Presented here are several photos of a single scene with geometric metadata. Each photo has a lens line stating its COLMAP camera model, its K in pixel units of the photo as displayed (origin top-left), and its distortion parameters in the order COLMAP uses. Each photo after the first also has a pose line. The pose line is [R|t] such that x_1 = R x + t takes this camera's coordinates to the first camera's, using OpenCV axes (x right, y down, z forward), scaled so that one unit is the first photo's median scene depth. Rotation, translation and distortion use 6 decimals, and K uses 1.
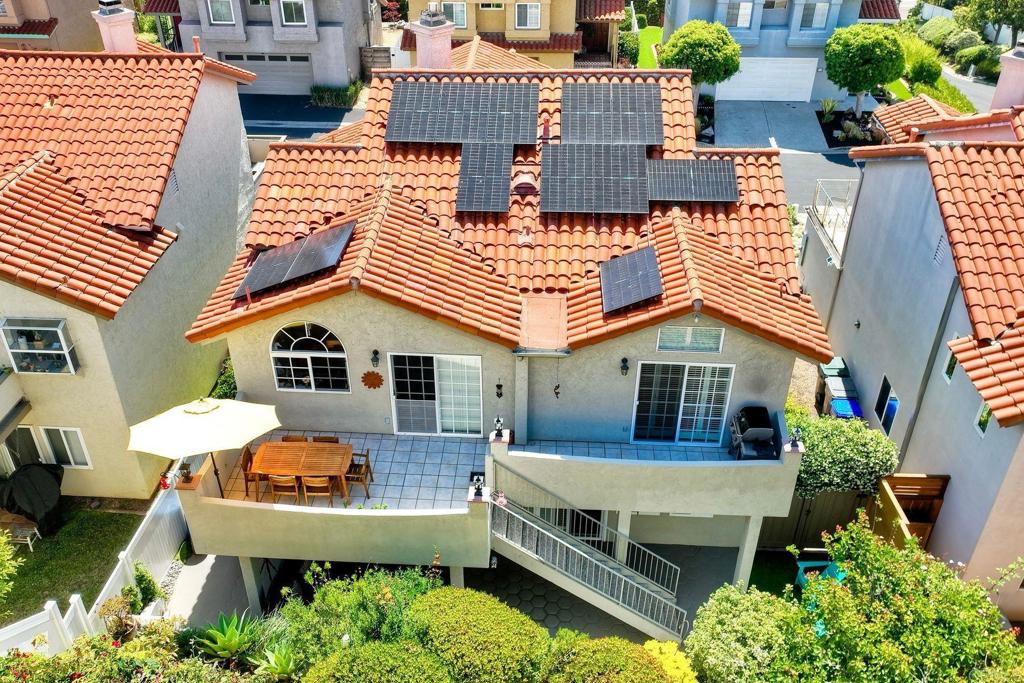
lens RADIAL K [[839.4, 0, 512.0], [0, 839.4, 341.5], [0, 0, 1]] dist [0.006283, 0.007267]
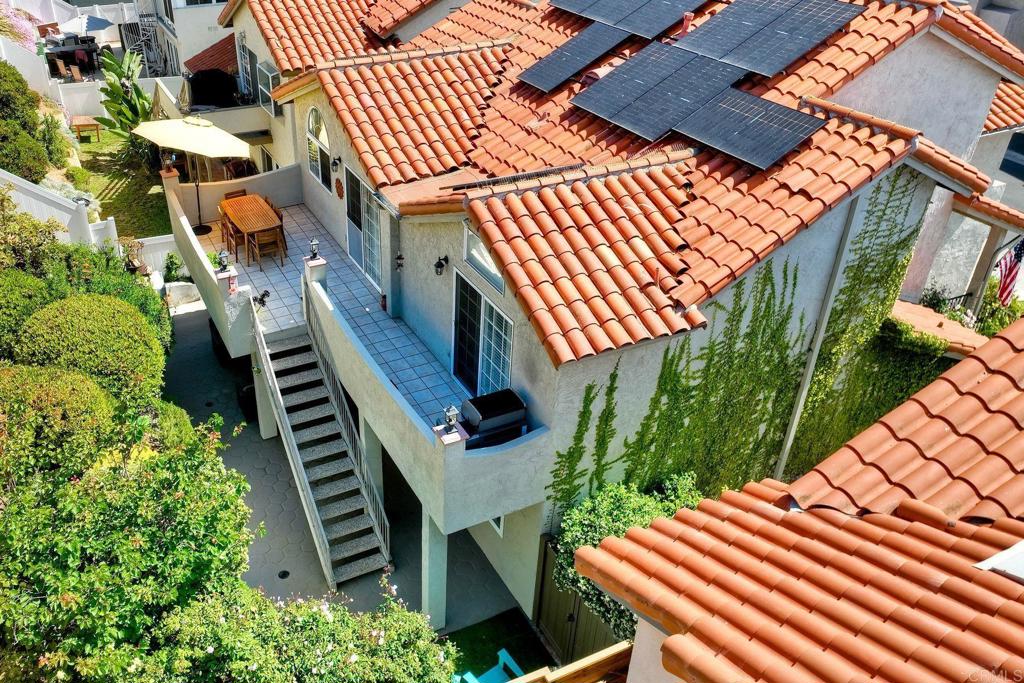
lens RADIAL K [[839.4, 0, 512.0], [0, 839.4, 341.5], [0, 0, 1]] dist [0.006283, 0.007267]
pose [[0.511414, 0.456737, -0.727906, 0.723682], [-0.454494, 0.862651, 0.221965, -0.109114], [0.729308, 0.217313, 0.648756, 0.463983]]
